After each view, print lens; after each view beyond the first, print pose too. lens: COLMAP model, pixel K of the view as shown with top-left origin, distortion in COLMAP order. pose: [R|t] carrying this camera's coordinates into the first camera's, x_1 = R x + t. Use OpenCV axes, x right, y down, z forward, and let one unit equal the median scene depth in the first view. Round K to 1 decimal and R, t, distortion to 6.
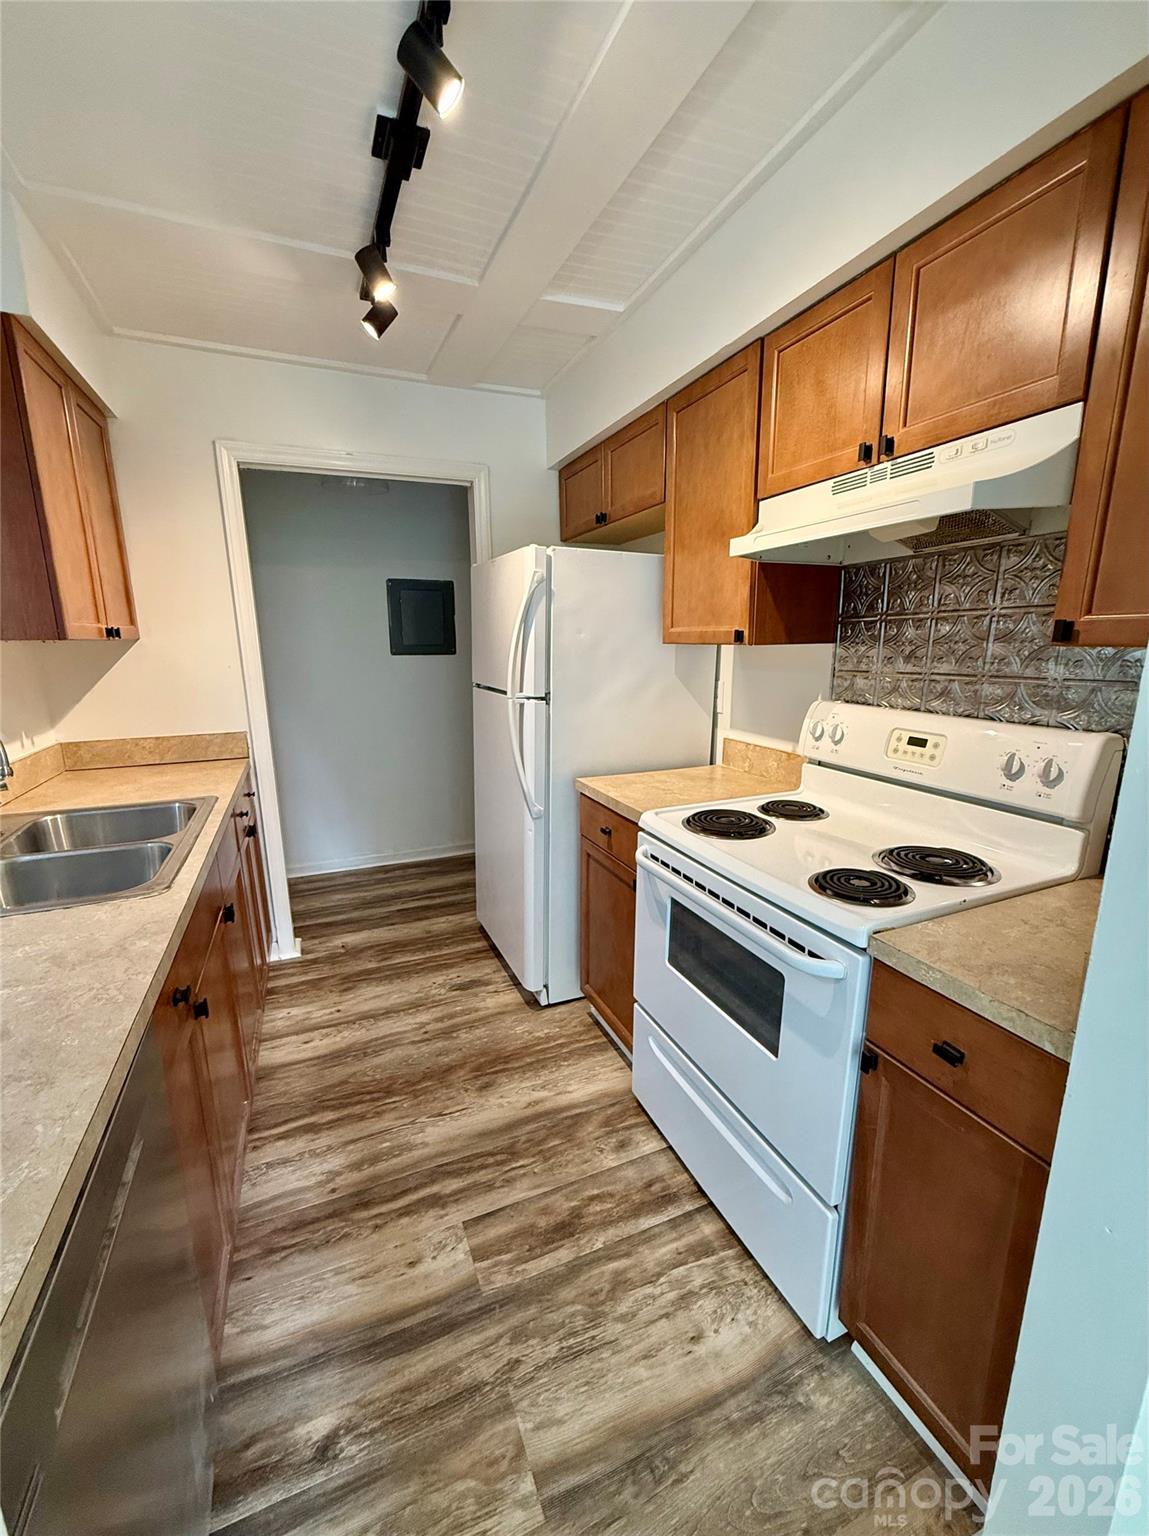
lens RADIAL K [[621.1, 0, 570.2], [0, 621.1, 779.8], [0, 0, 1]] dist [-0.000375, 0.000066]
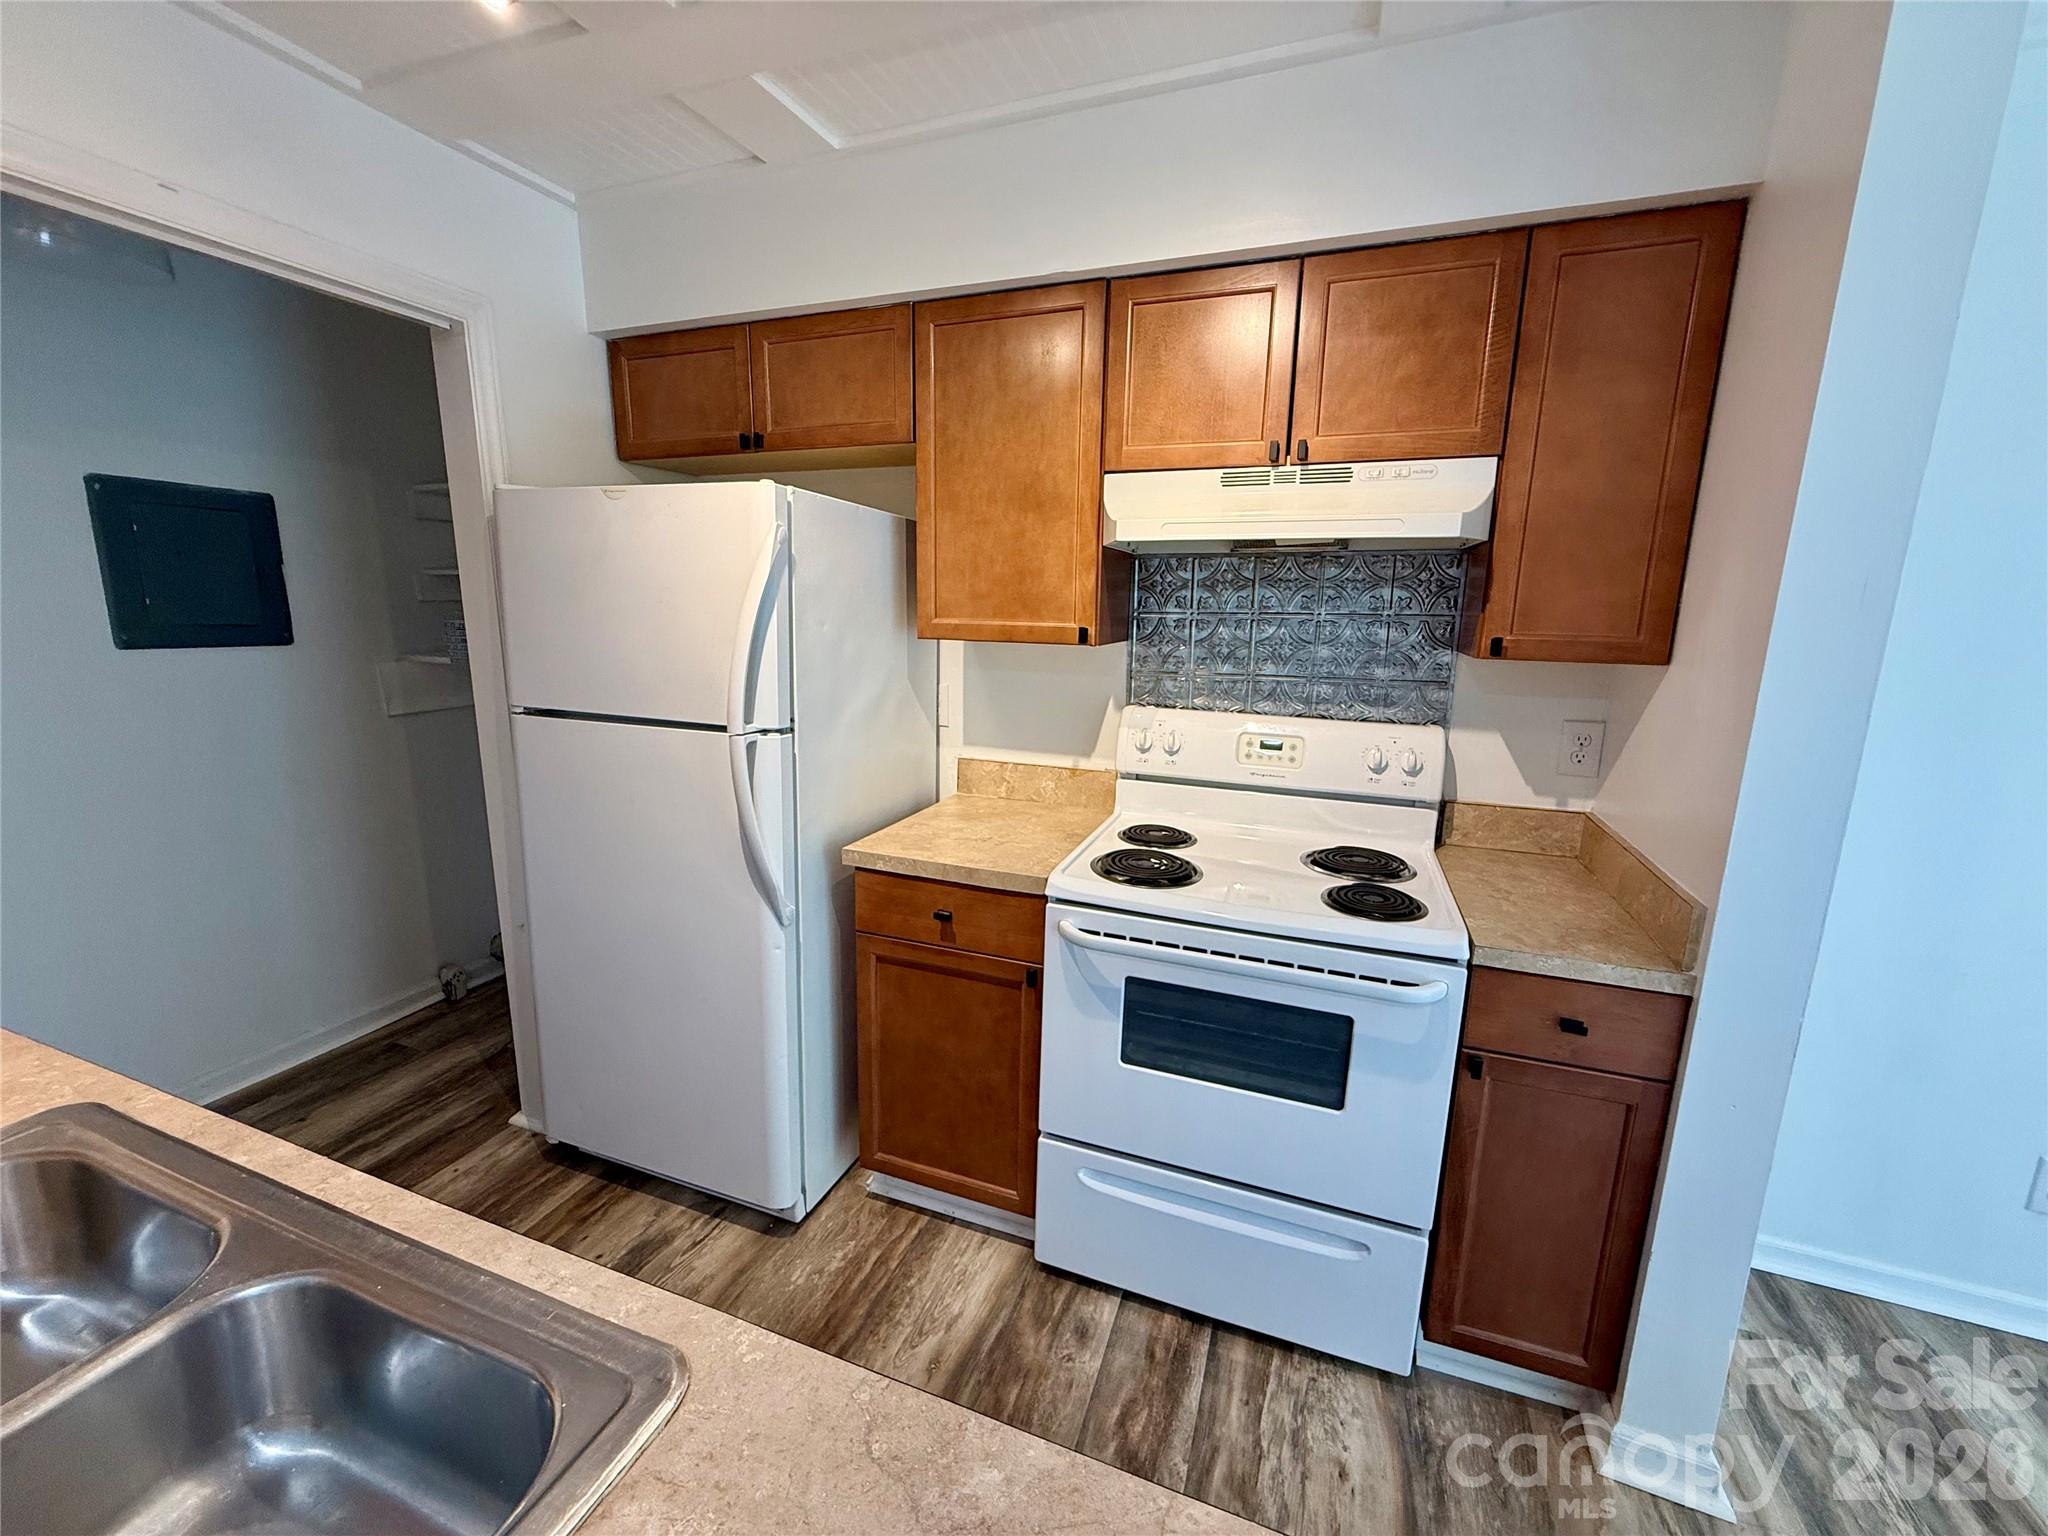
lens RADIAL K [[809.1, 0, 1024.0], [0, 809.1, 768.0], [0, 0, 1]] dist [0.000622, -0.000104]
pose [[0.690837, -0.122487, 0.712559, -0.572182], [0.136319, 0.989936, 0.038004, -0.115582], [-0.710043, 0.070880, 0.700582, 0.346206]]
